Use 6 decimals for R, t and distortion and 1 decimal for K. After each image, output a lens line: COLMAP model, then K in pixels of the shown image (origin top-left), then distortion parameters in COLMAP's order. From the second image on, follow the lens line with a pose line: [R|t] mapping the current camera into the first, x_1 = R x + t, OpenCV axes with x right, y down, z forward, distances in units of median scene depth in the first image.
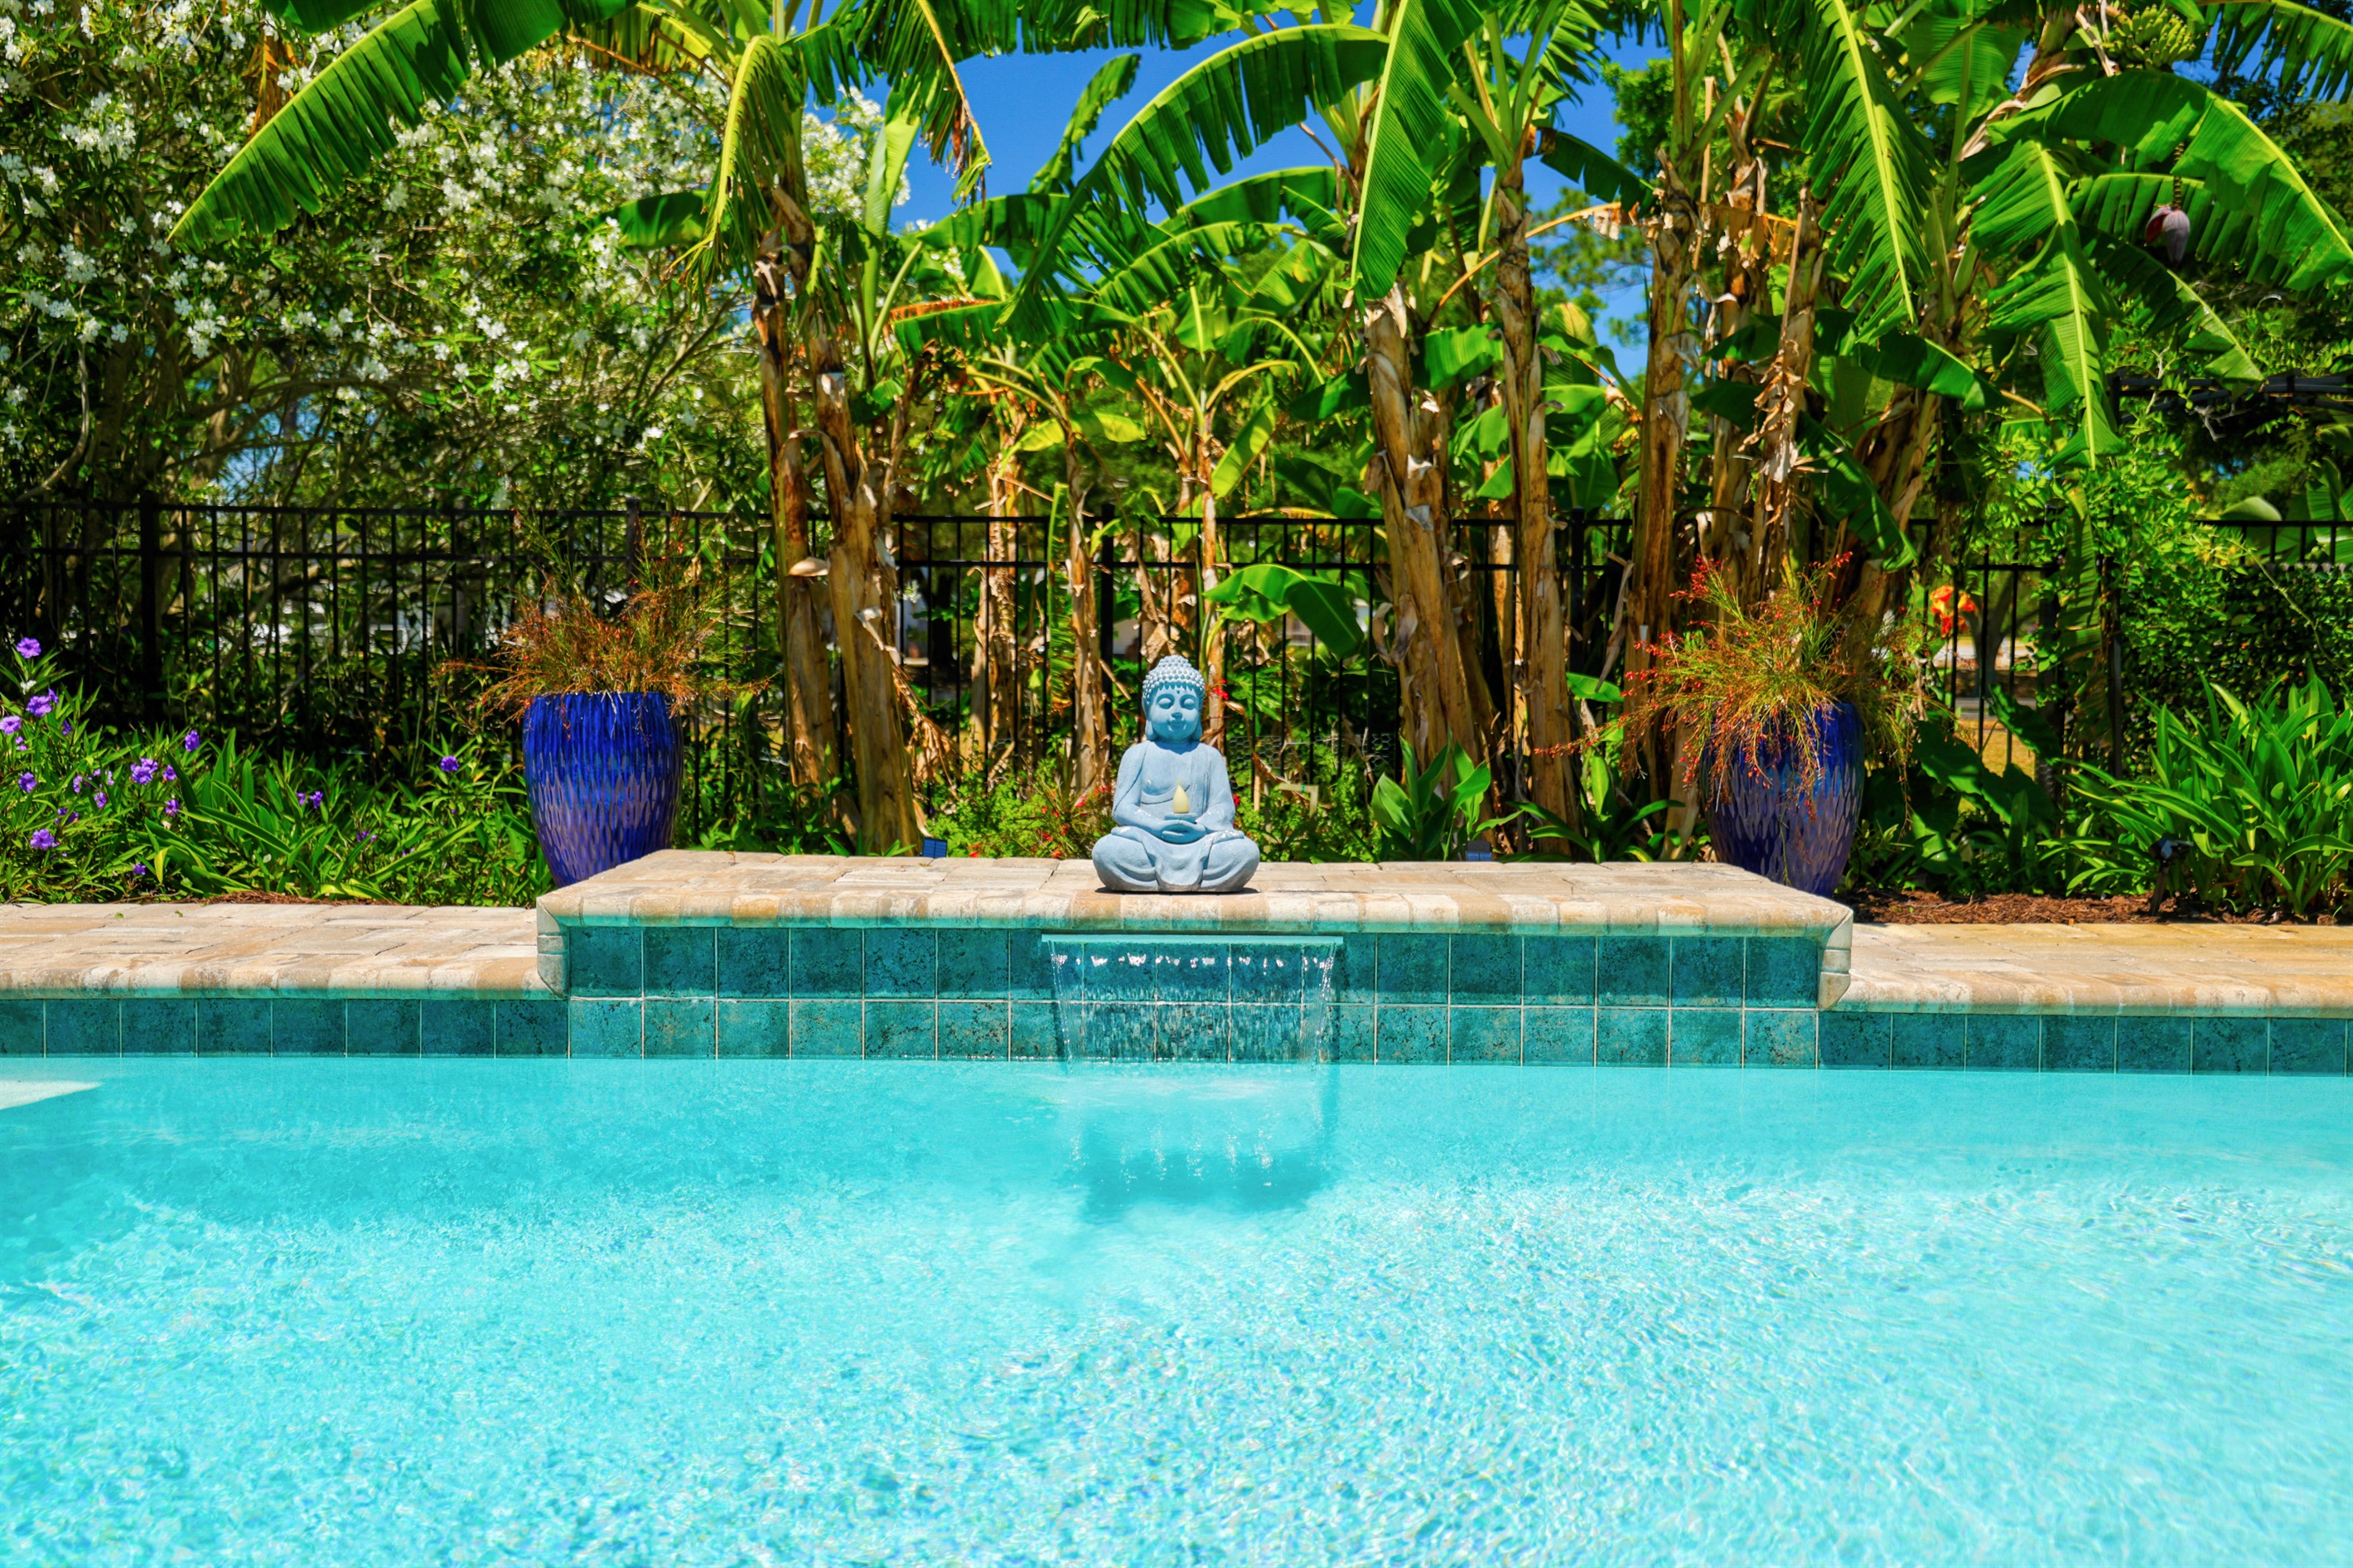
lens RADIAL K [[1716.2, 0, 1173.0], [0, 1716.2, 756.6], [0, 0, 1]] dist [0.029653, 0.001297]
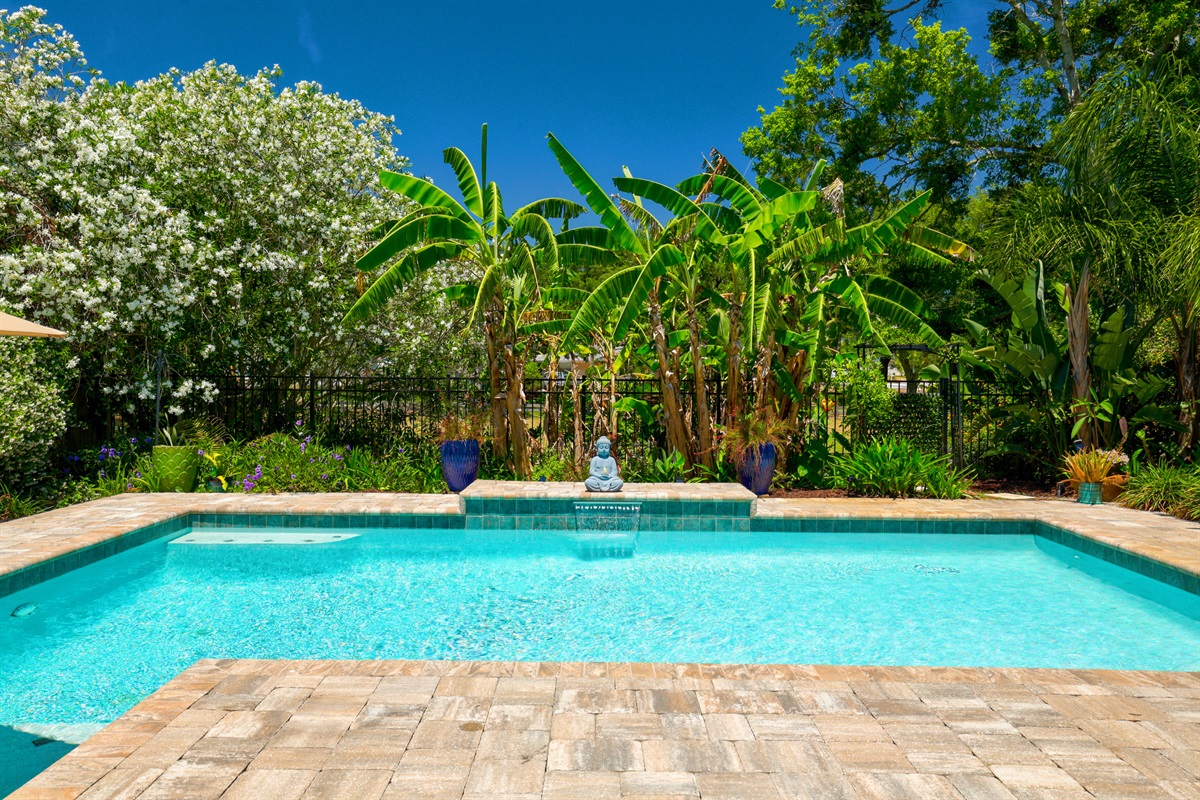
lens RADIAL K [[698.1, 0, 600.0], [0, 698.1, 400.0], [0, 0, 1]] dist [0.016939, 0.001530]
pose [[0.999998, 0.001227, 0.001730, -0.011743], [-0.001181, 0.999664, -0.025907, -0.108038], [-0.001761, 0.025905, 0.999663, -0.783425]]
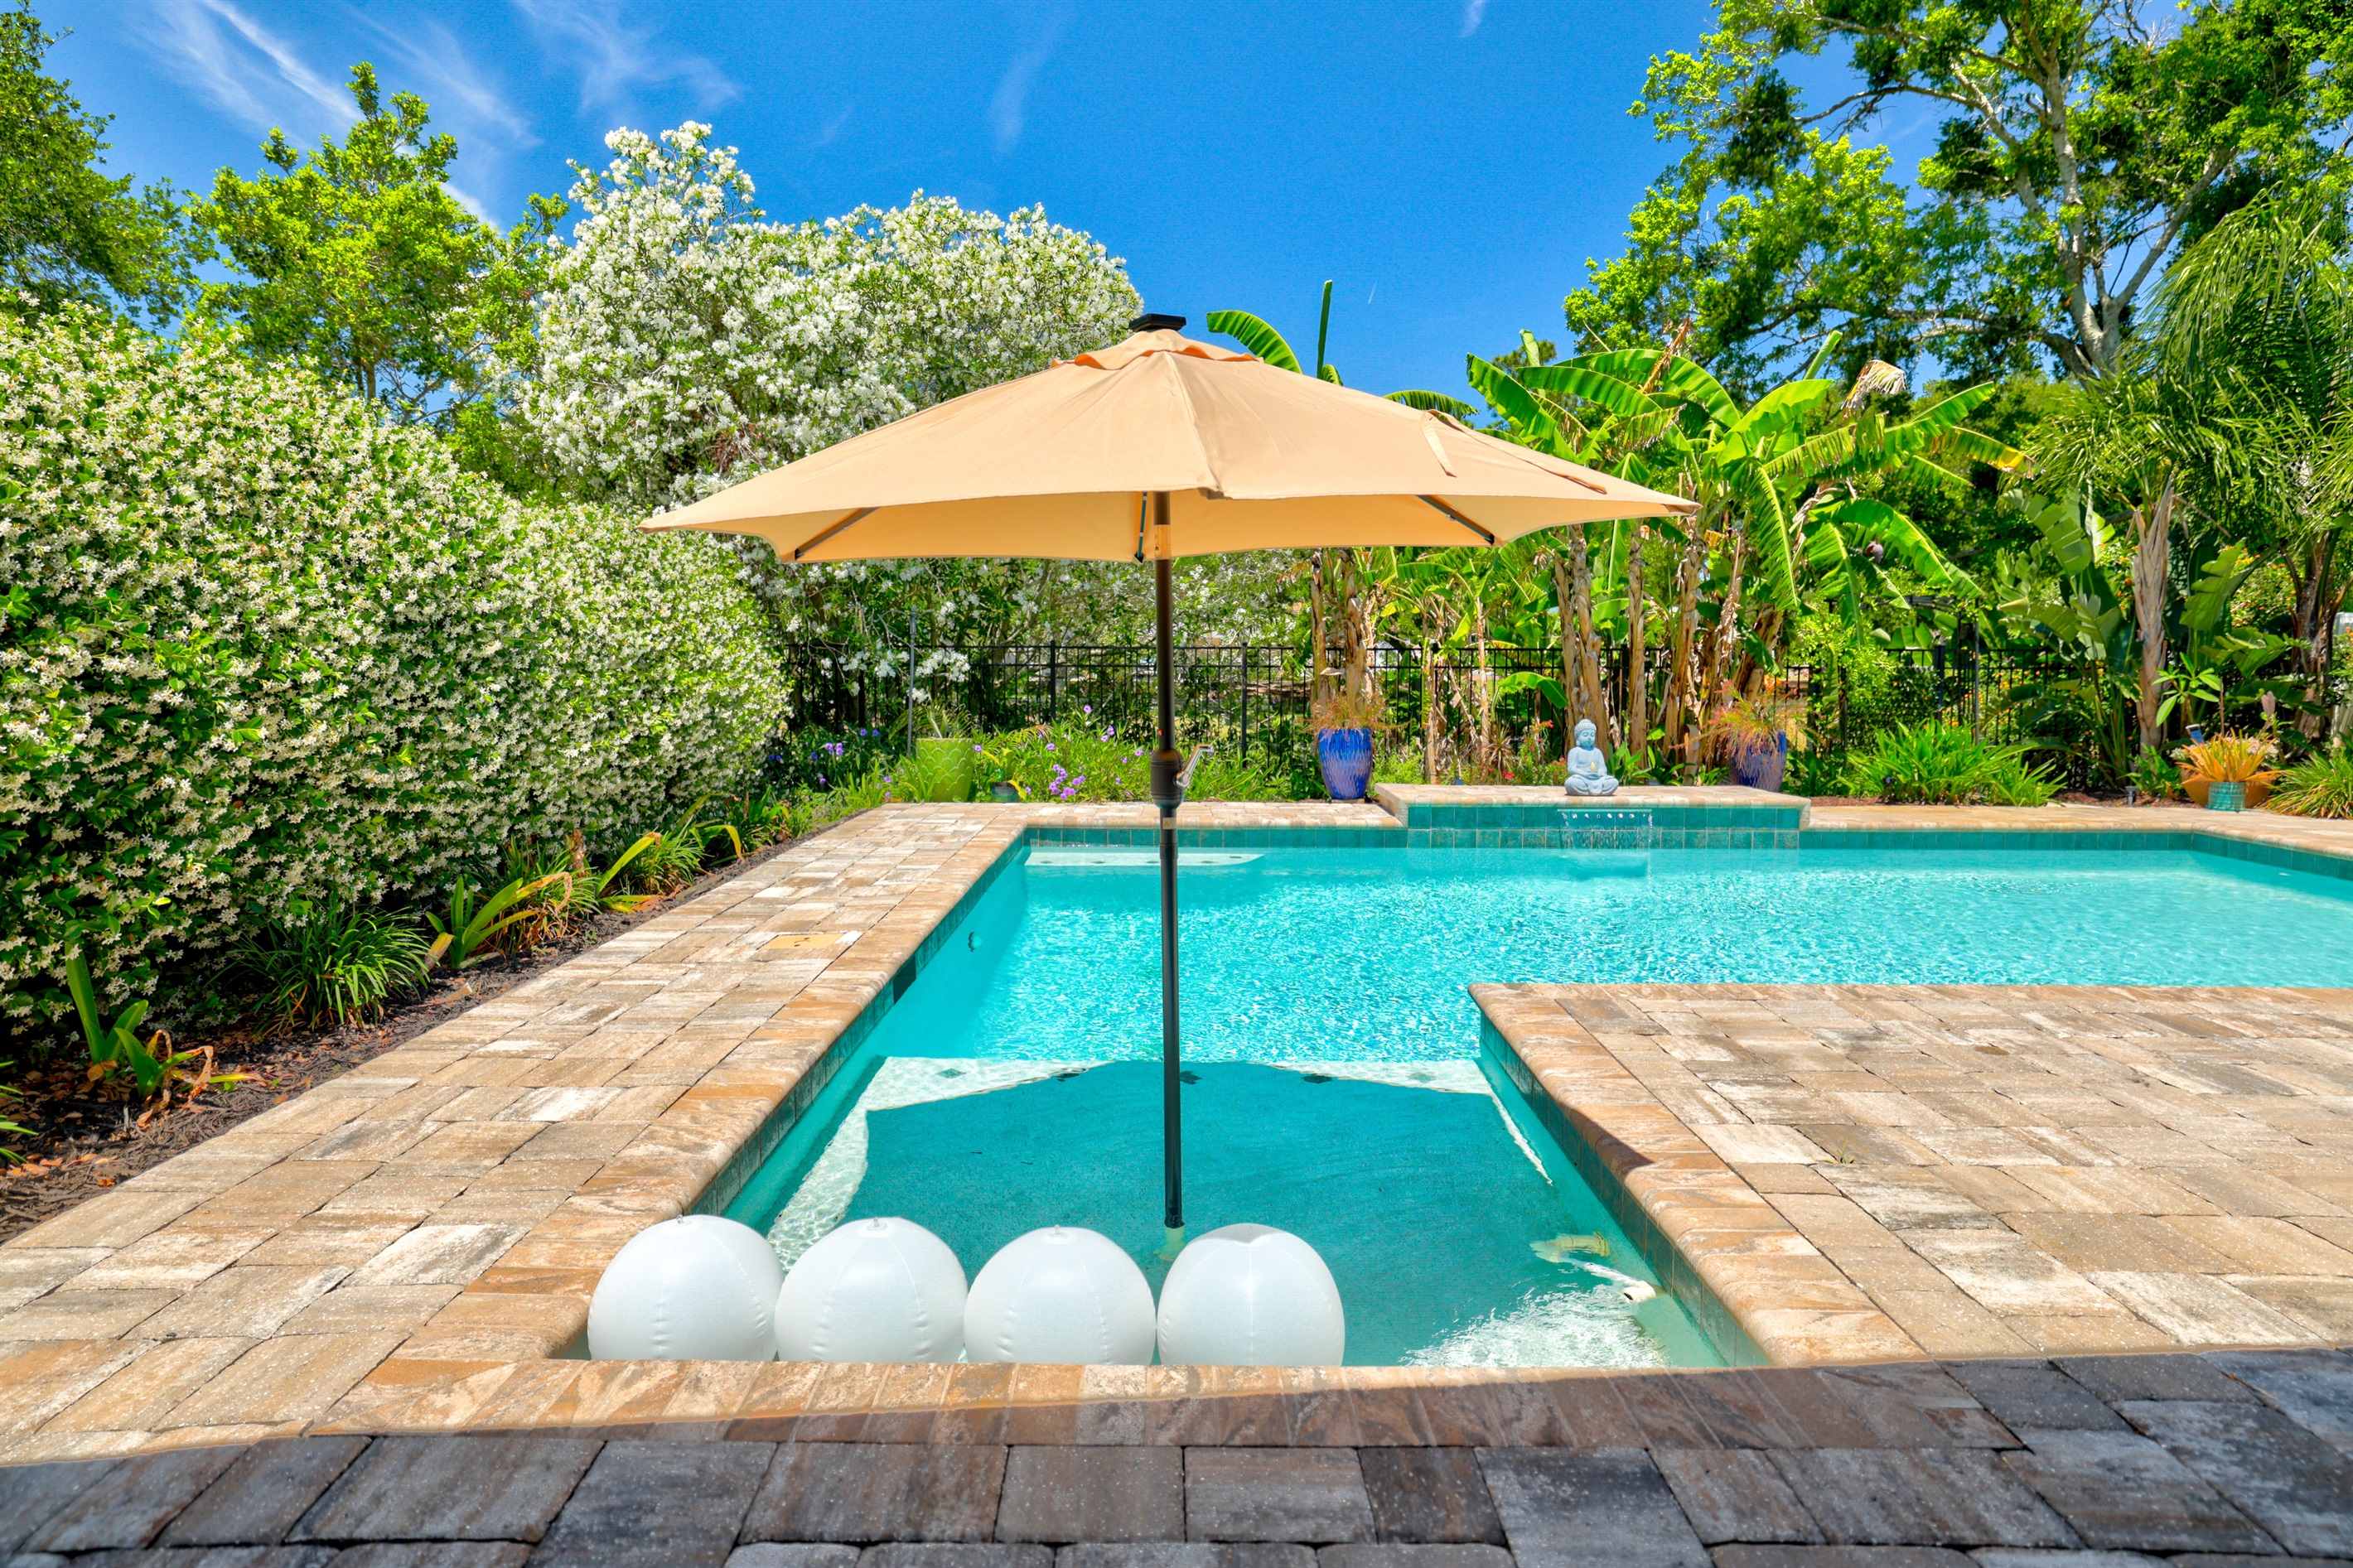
lens RADIAL K [[1005.1, 0, 1164.9], [0, 1005.1, 753.9], [0, 0, 1]] dist [-0.000402, 0.000000]
pose [[0.999990, -0.004335, 0.000545, -0.793609], [0.004318, 0.999578, 0.028716, -0.054845], [-0.000669, -0.028713, 0.999587, -0.849612]]
